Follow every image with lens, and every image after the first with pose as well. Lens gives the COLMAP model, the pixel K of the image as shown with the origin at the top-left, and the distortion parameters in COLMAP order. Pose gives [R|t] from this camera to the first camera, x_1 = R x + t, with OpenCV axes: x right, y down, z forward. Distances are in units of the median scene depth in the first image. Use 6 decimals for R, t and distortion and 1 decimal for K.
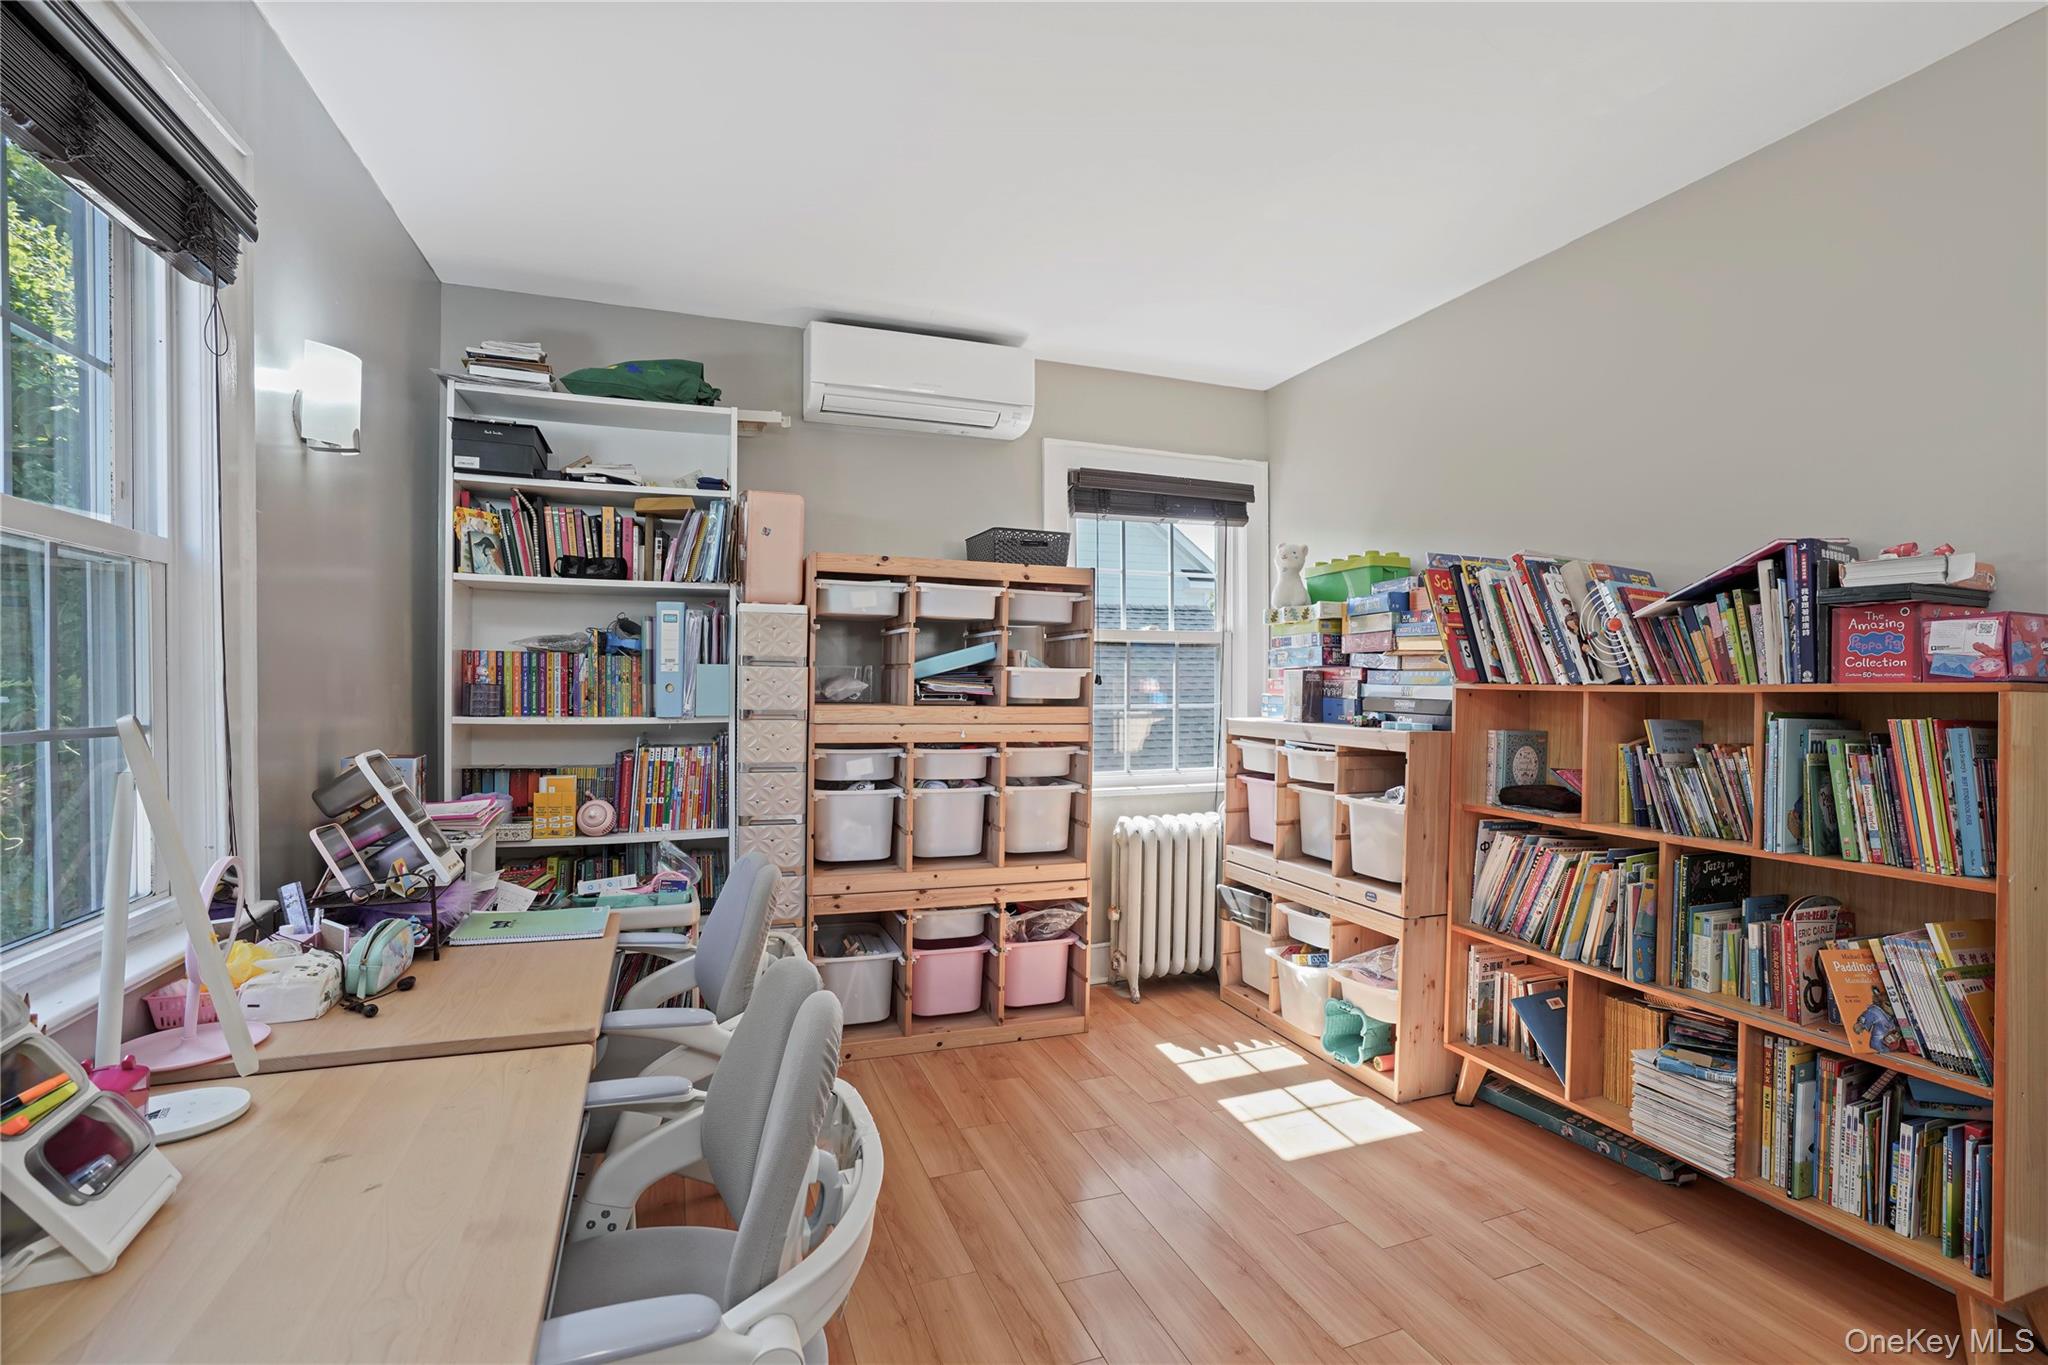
lens RADIAL K [[945.4, 0, 1032.2], [0, 945.4, 691.8], [0, 0, 1]] dist [-0.056190, 0.031962]
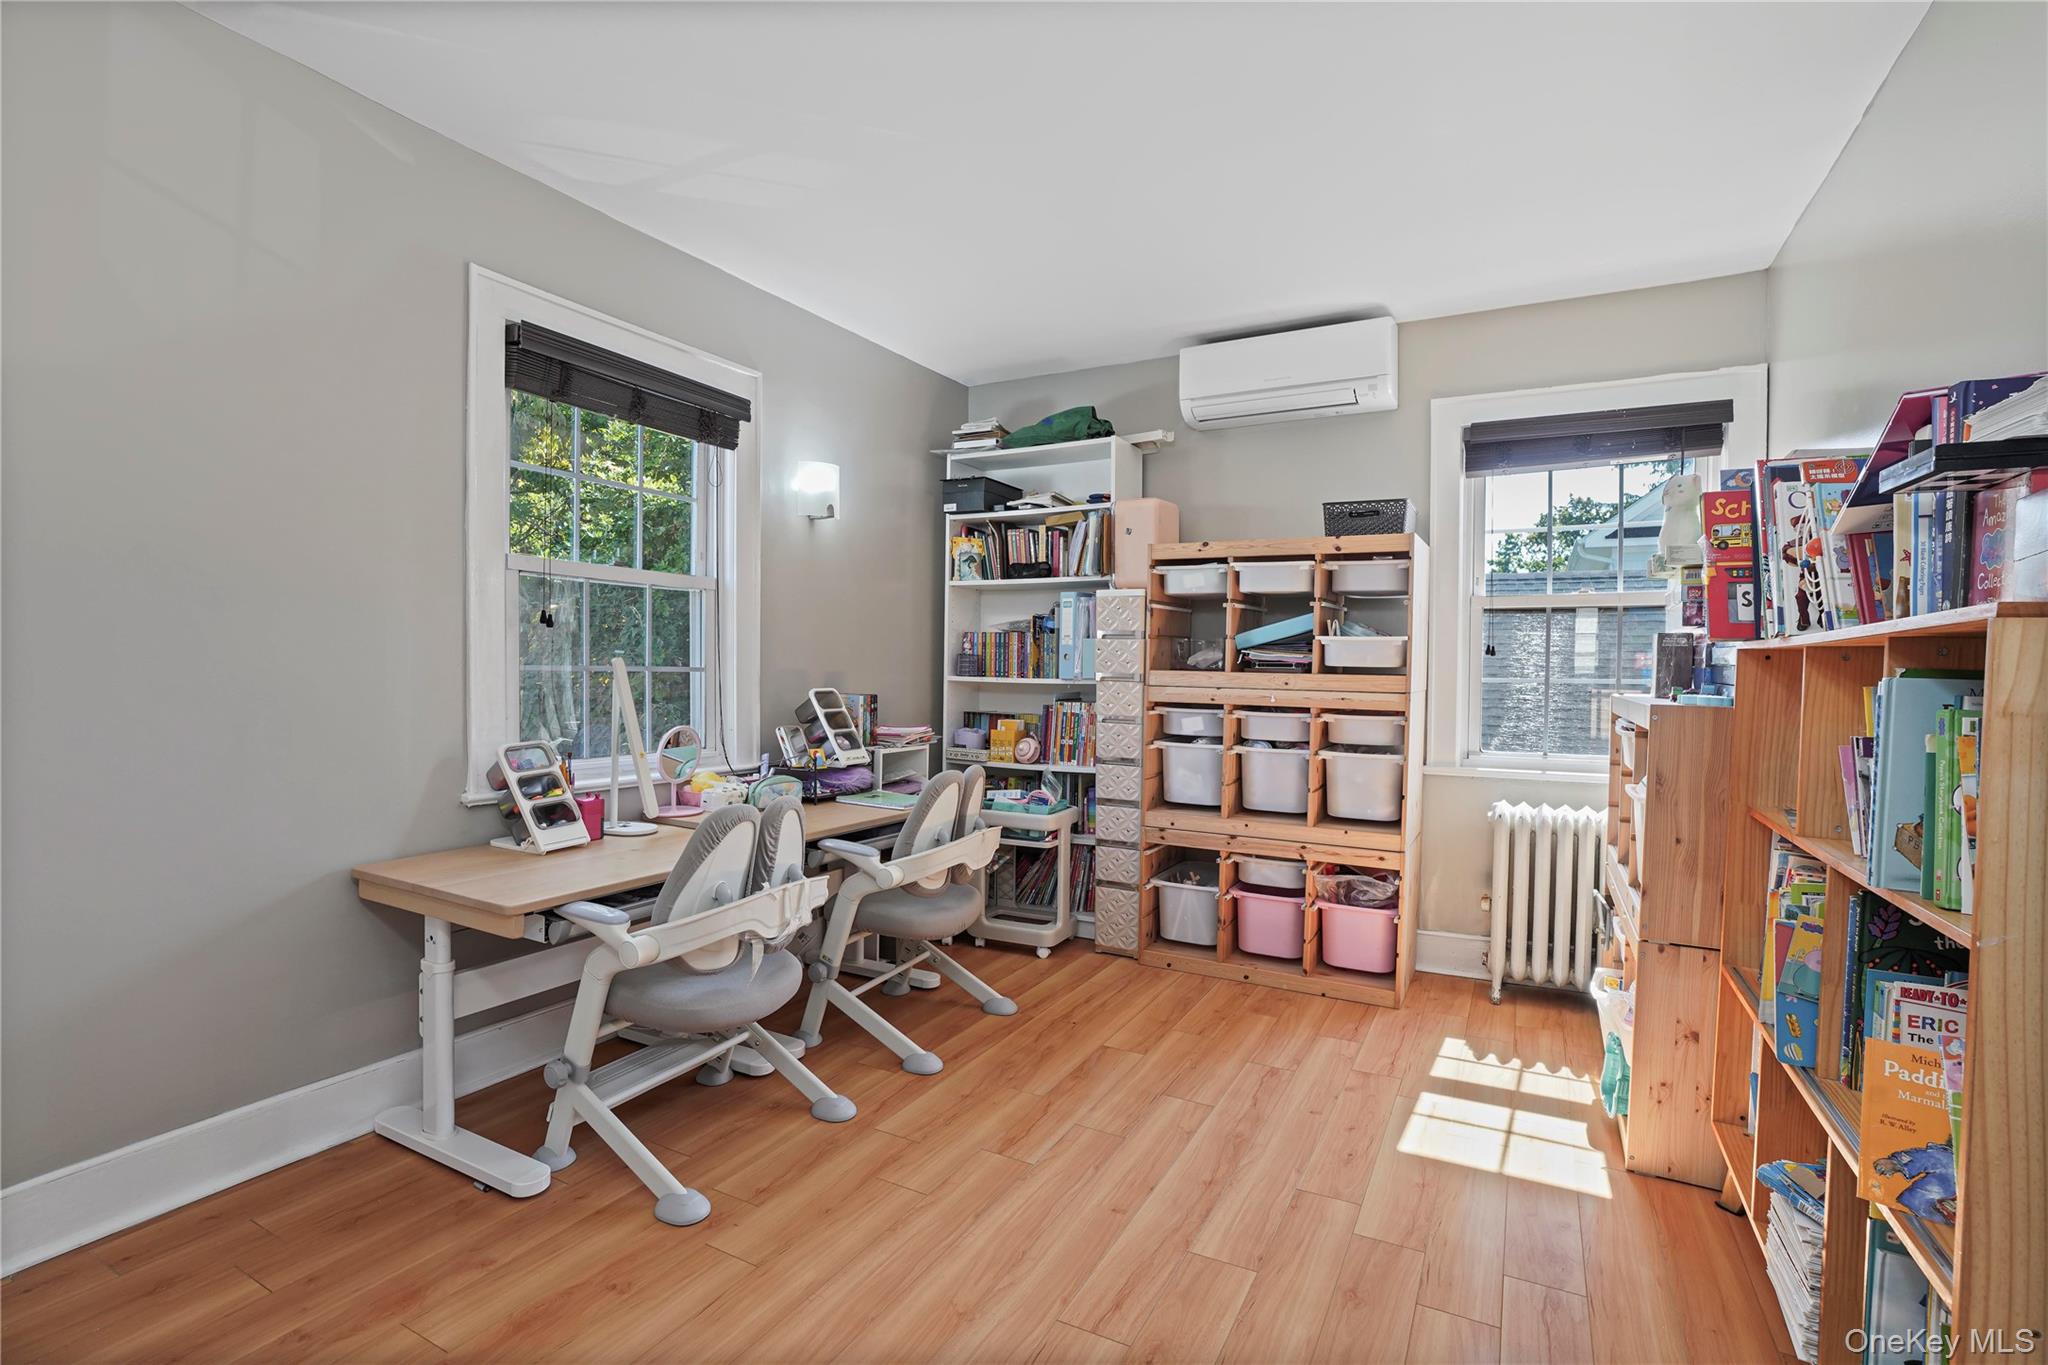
lens RADIAL K [[919.3, 0, 1012.1], [0, 919.3, 688.3], [0, 0, 1]] dist [-0.051870, 0.025887]
pose [[0.657708, 0.020134, -0.753004, 0.532111], [-0.013466, 0.999797, 0.014970, 0.021532], [0.753153, 0.000294, 0.657846, 0.081729]]
